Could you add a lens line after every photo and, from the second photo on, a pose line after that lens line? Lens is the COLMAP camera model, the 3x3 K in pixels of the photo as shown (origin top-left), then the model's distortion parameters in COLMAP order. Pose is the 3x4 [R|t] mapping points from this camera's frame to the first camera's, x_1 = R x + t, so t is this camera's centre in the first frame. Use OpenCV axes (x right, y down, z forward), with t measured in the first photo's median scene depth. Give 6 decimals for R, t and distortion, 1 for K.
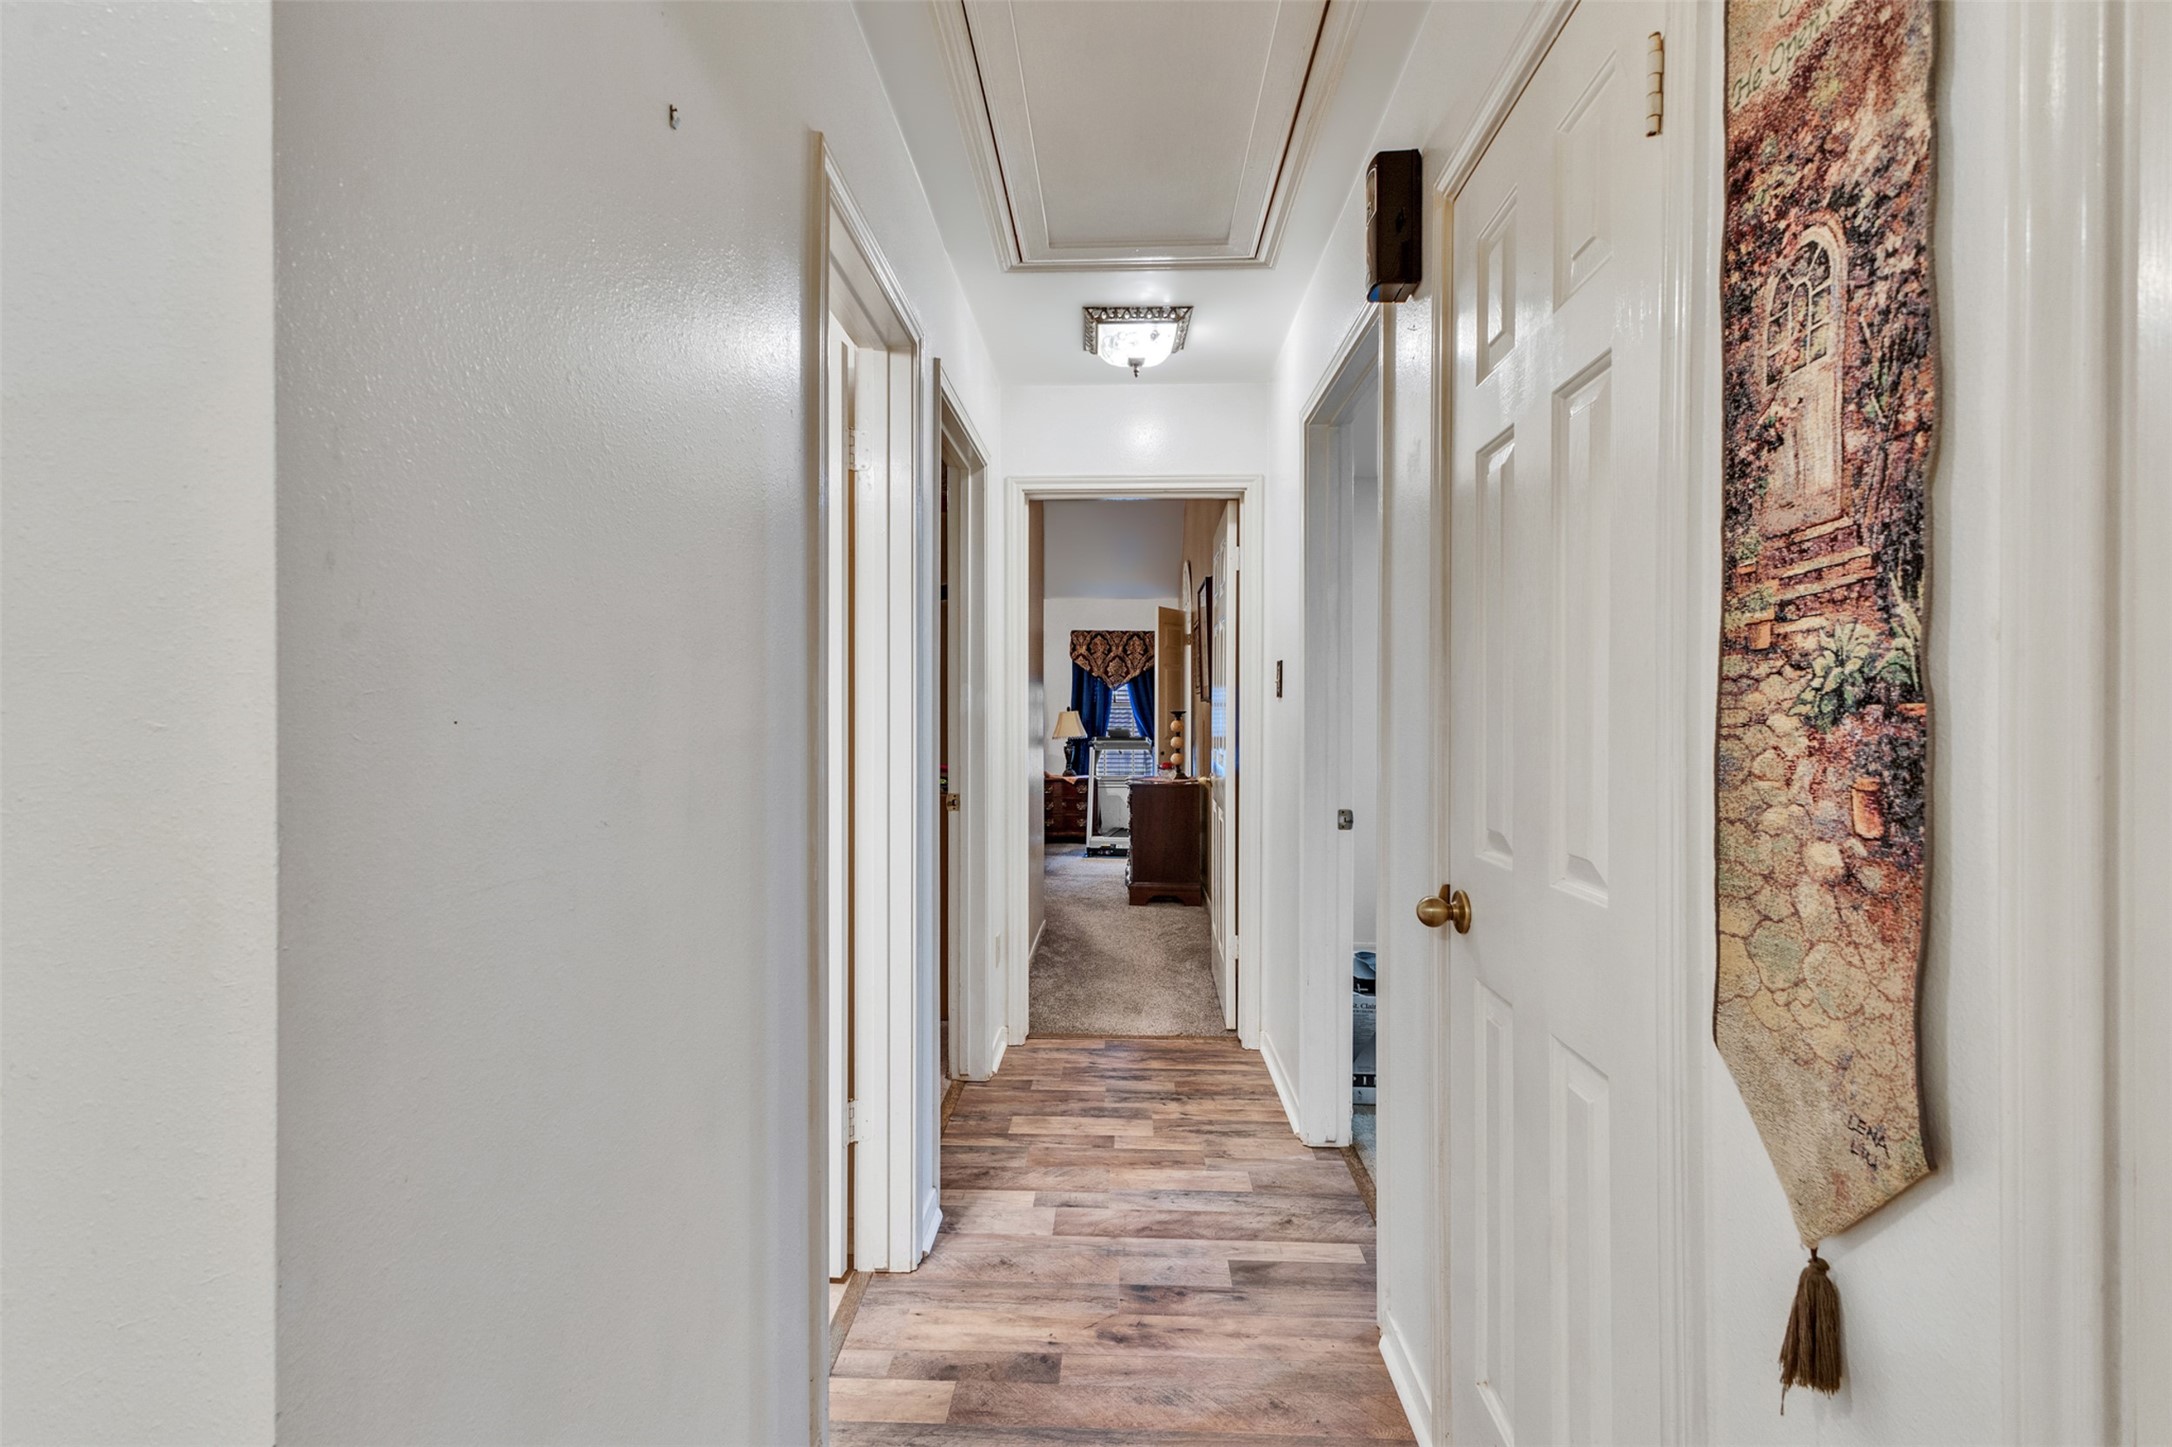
lens RADIAL K [[945.0, 0, 1085.7], [0, 945.0, 722.0], [0, 0, 1]] dist [0.013744, -0.000816]
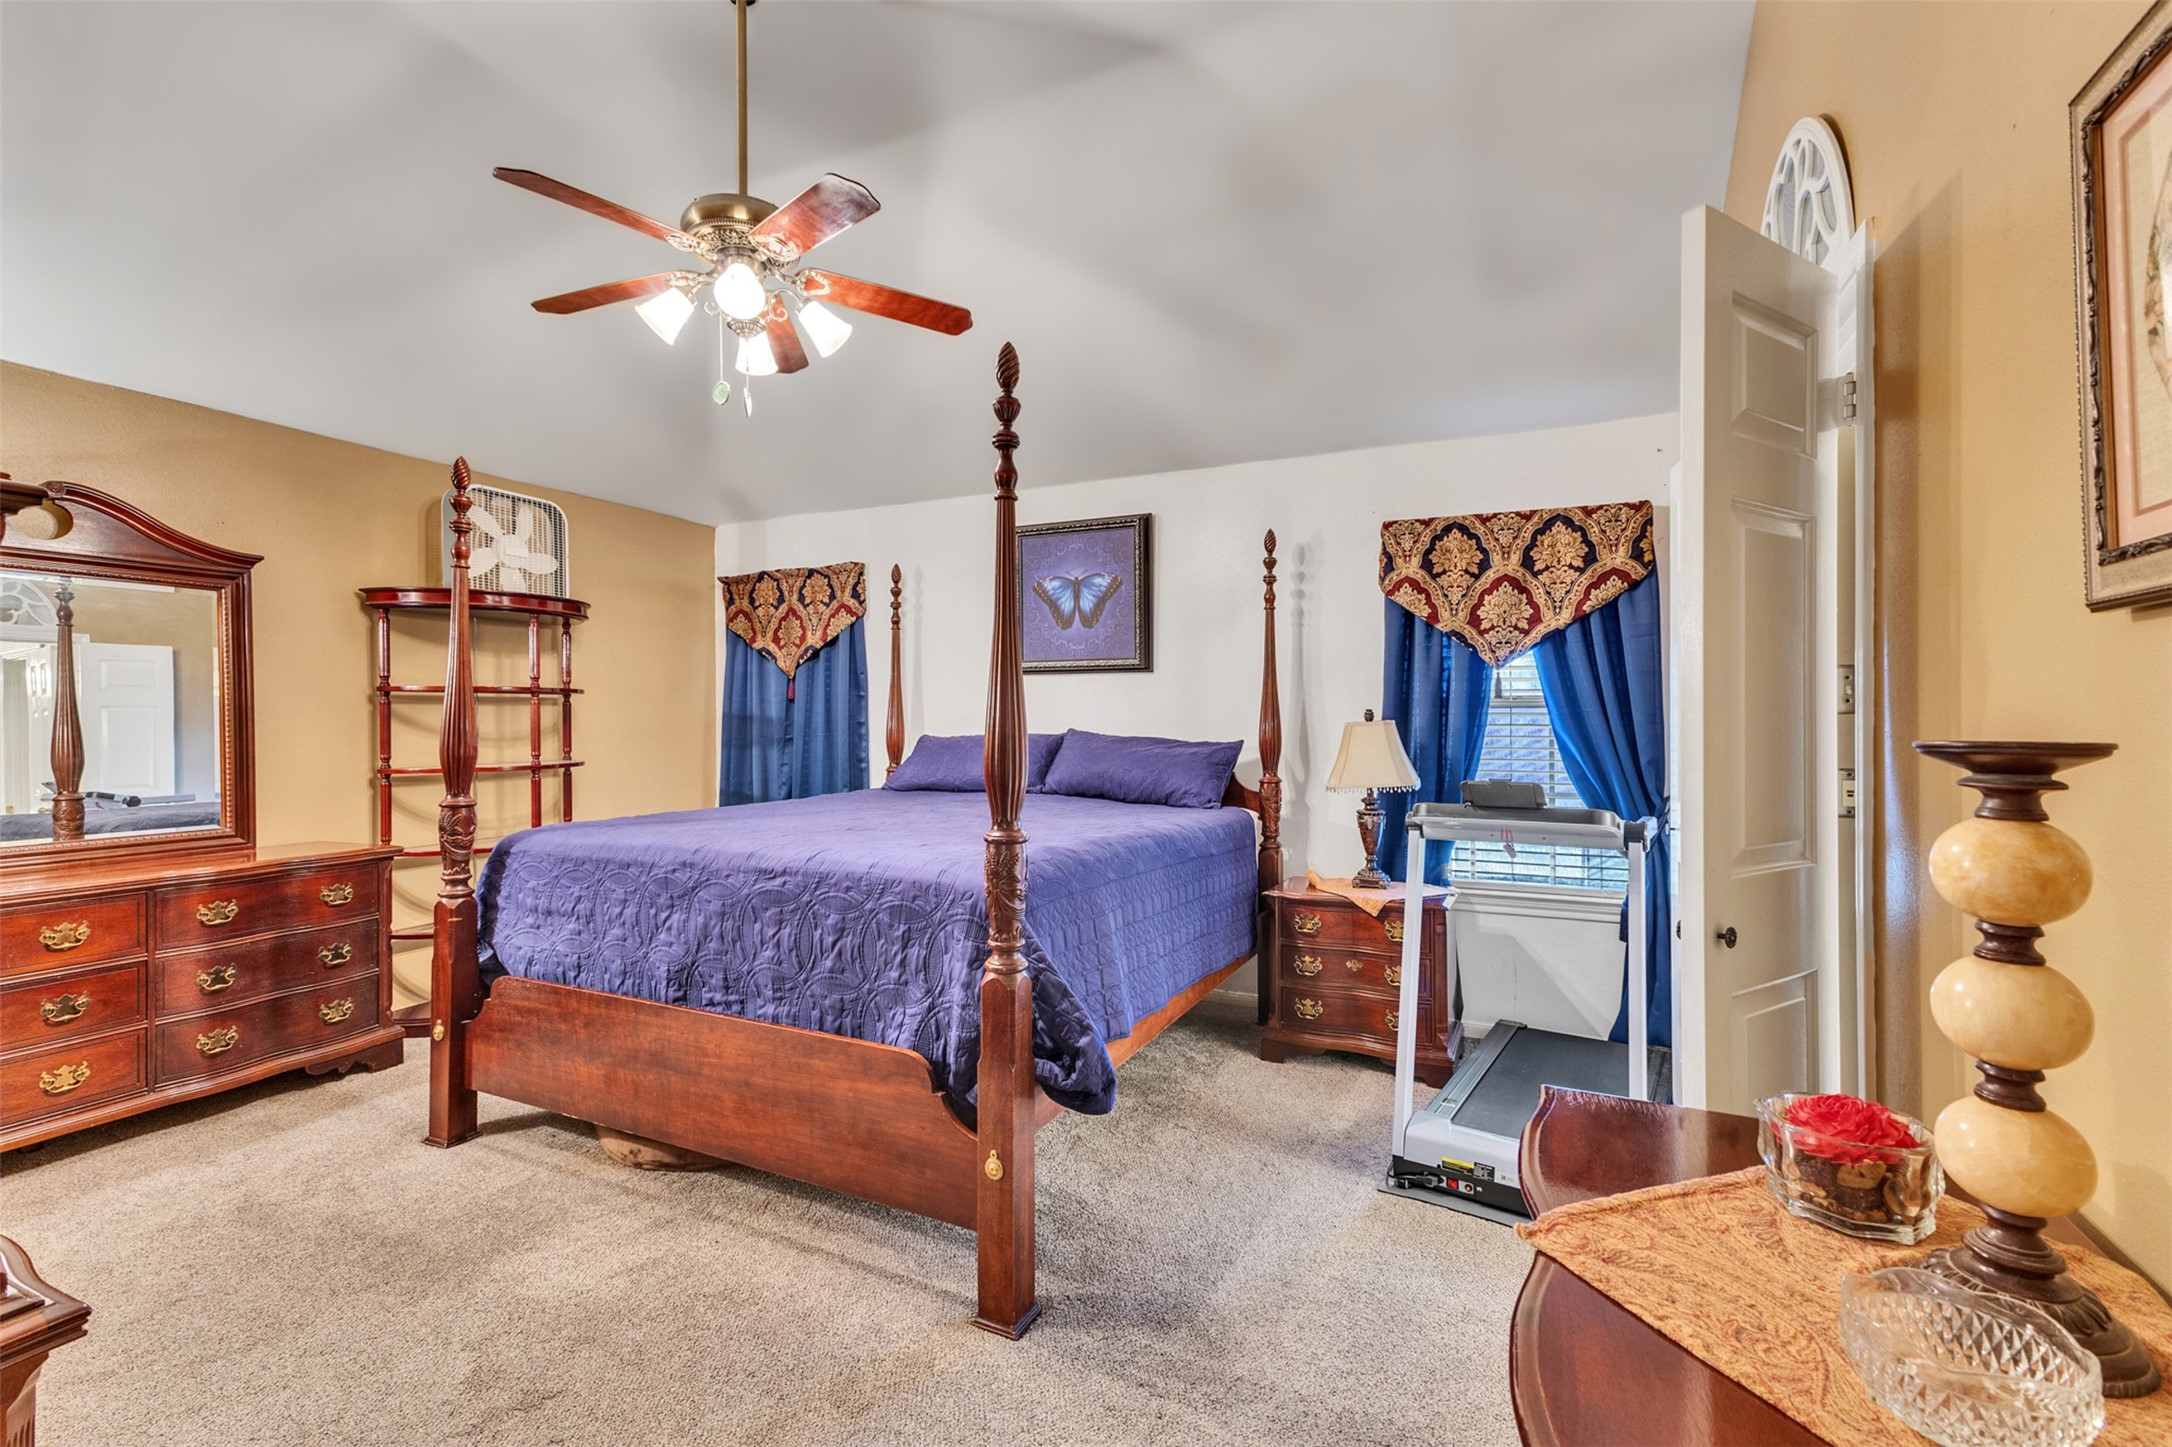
lens RADIAL K [[945.0, 0, 1087.9], [0, 945.0, 722.1], [0, 0, 1]] dist [0.013744, -0.000816]
pose [[0.921996, -0.003257, -0.387185, 0.025739], [0.002384, 0.999993, -0.002734, -0.009633], [0.387191, 0.001598, 0.921998, 0.576398]]
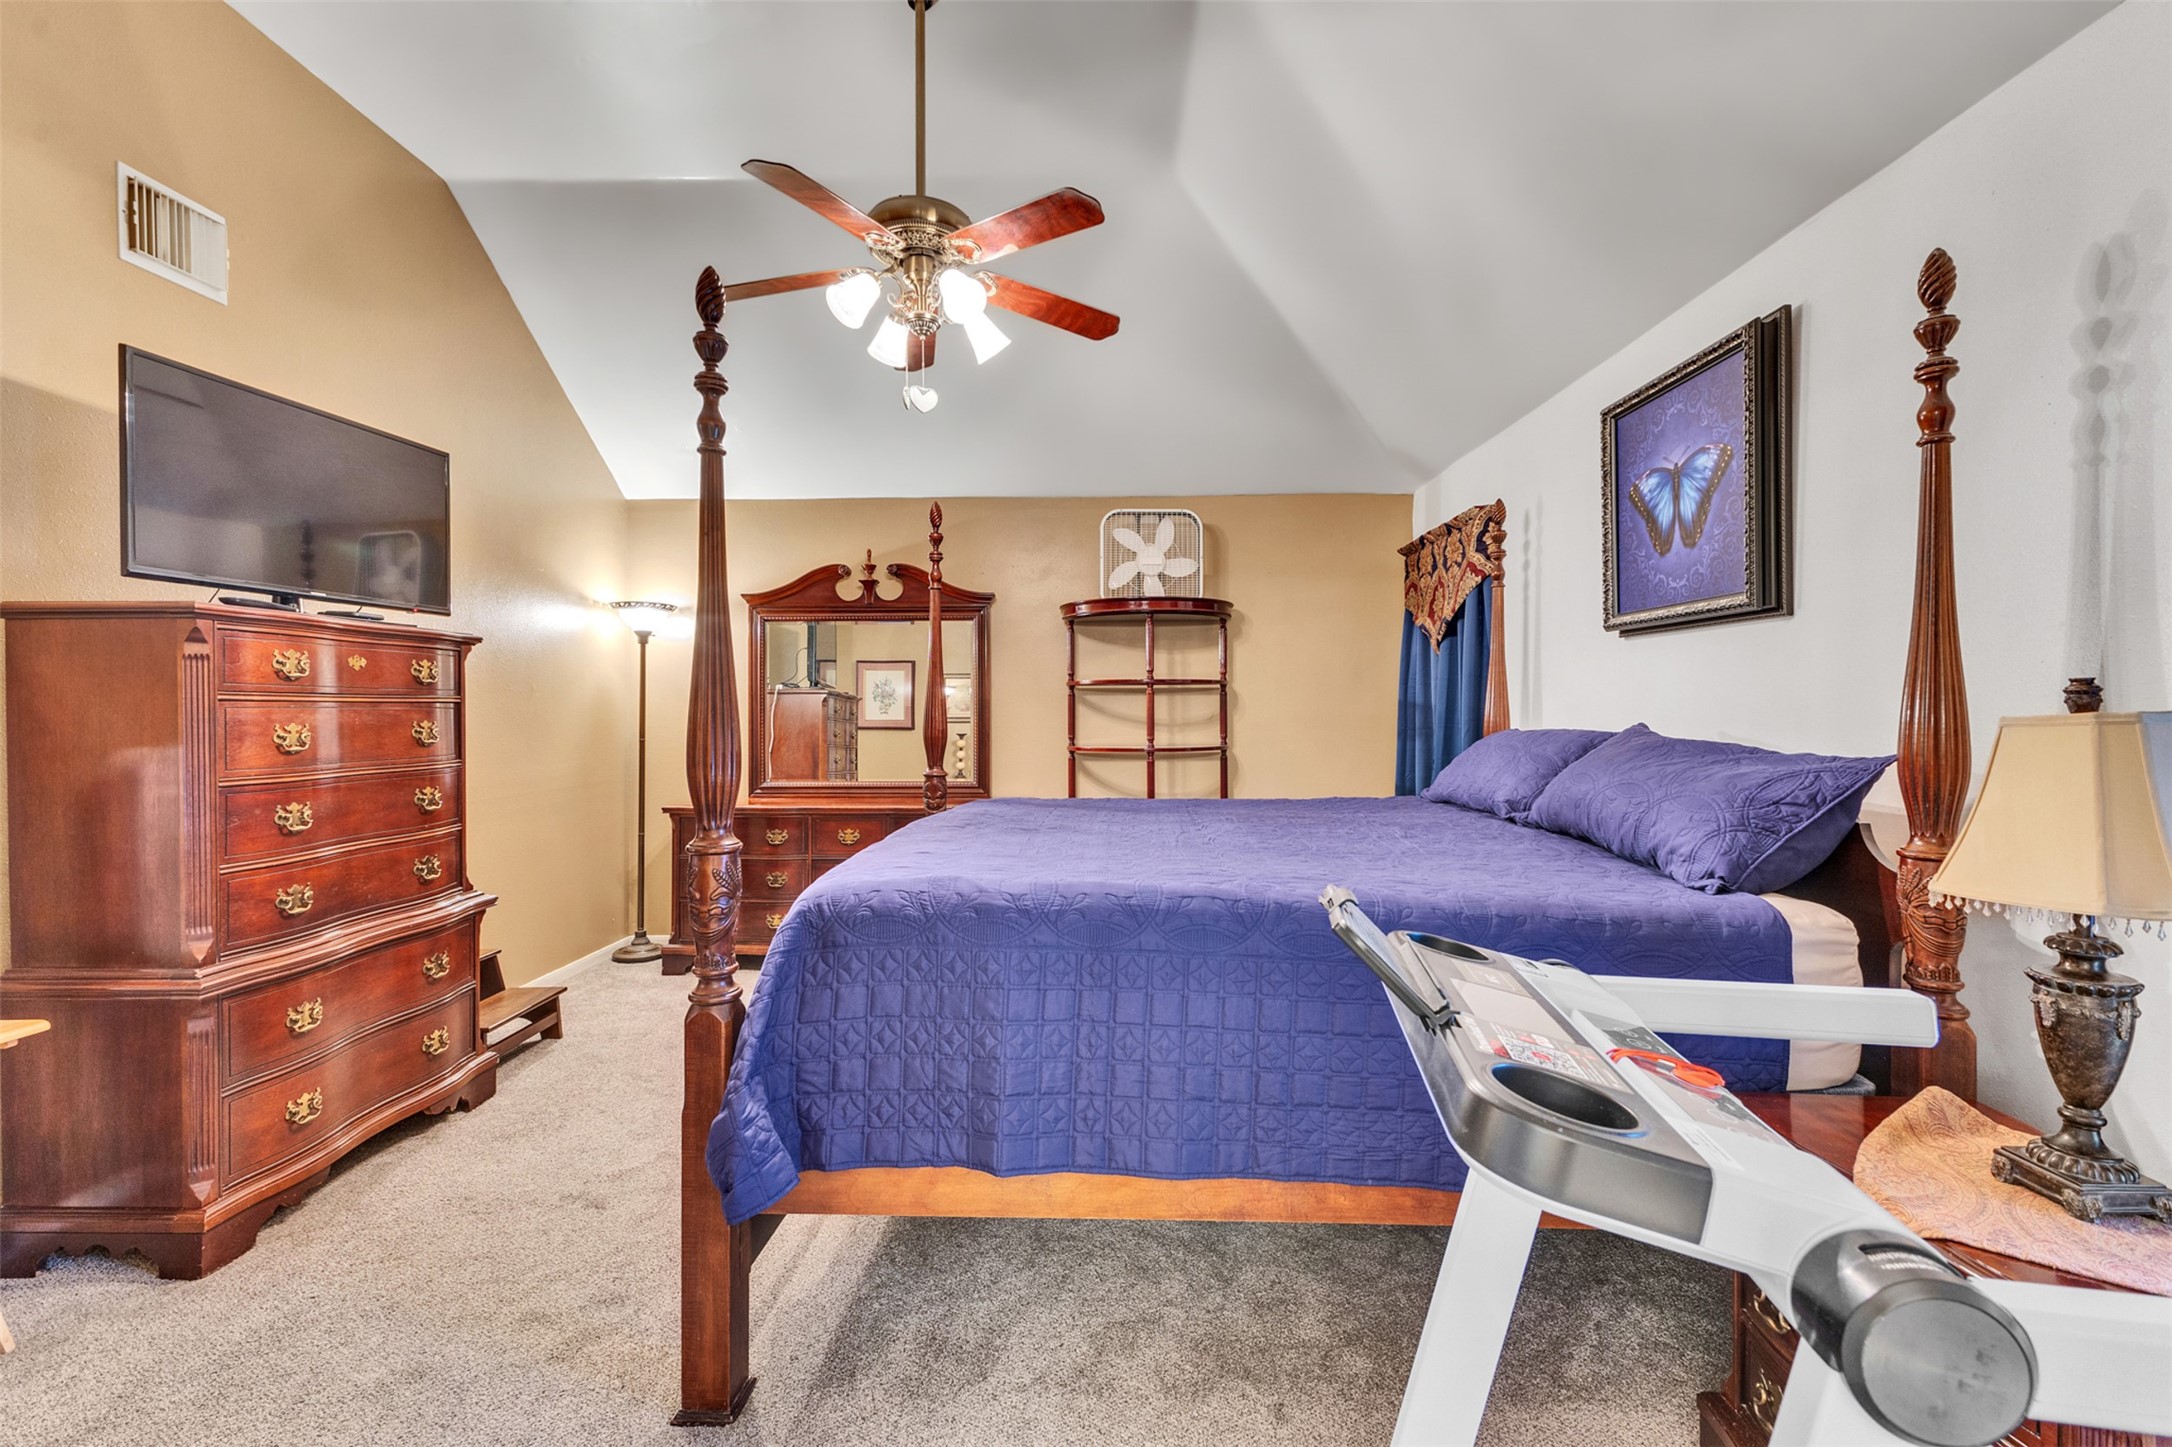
lens RADIAL K [[945.0, 0, 1088.4], [0, 945.0, 713.7], [0, 0, 1]] dist [0.013744, -0.000816]
pose [[0.015722, 0.003926, -0.999869, 0.108921], [-0.003211, 0.999987, 0.003876, -0.011242], [0.999871, 0.003149, 0.015734, 0.829382]]
